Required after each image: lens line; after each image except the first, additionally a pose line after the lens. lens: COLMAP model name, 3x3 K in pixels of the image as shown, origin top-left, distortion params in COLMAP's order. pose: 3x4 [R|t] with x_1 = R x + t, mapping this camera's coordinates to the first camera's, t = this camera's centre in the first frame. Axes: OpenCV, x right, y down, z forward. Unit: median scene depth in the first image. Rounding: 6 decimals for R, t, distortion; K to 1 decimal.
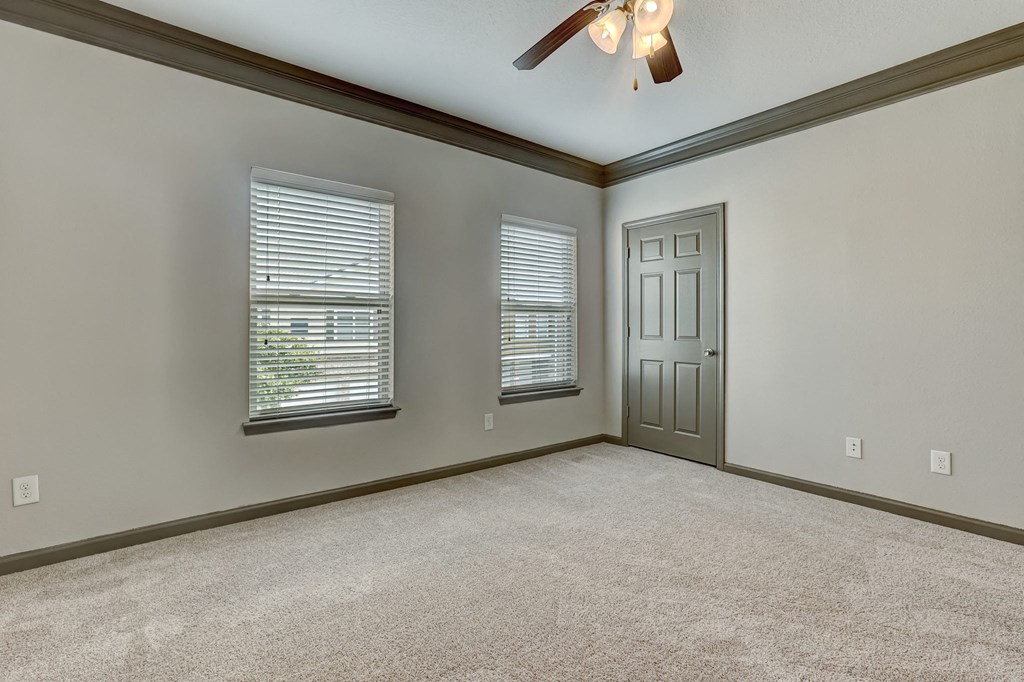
lens RADIAL K [[469.9, 0, 515.2], [0, 469.9, 322.2], [0, 0, 1]] dist [-0.000309, 0.001075]
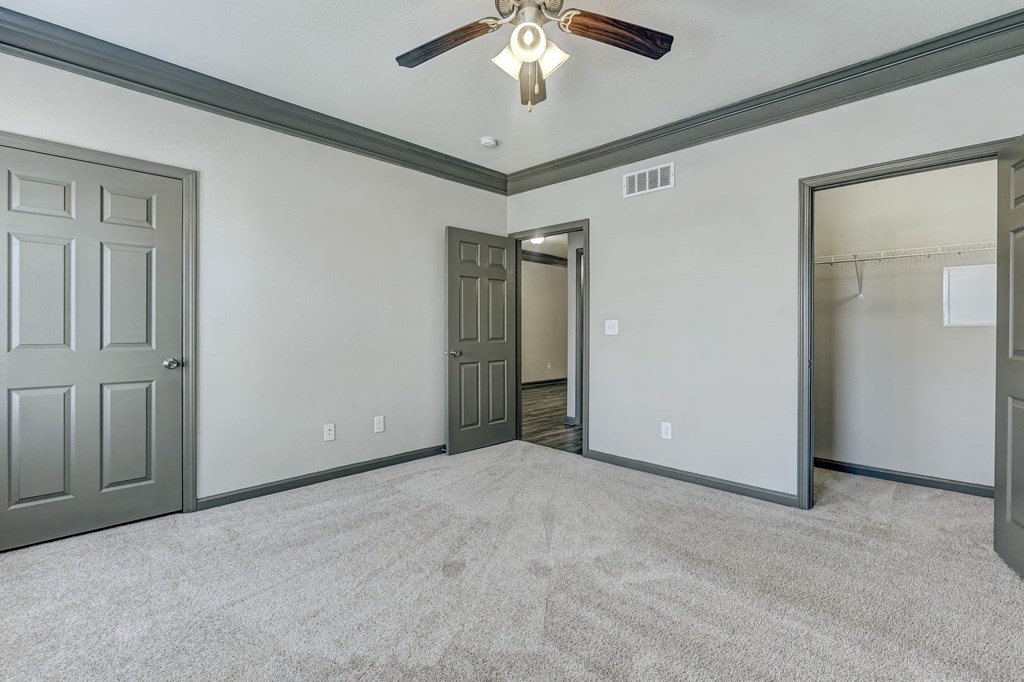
lens RADIAL K [[469.9, 0, 515.2], [0, 469.9, 322.2], [0, 0, 1]] dist [-0.000309, 0.001075]
pose [[-0.104135, 0.006214, 0.994544, -0.391010], [-0.007361, 0.999948, -0.007018, 0.000313], [-0.994536, -0.008052, -0.104084, 0.538499]]
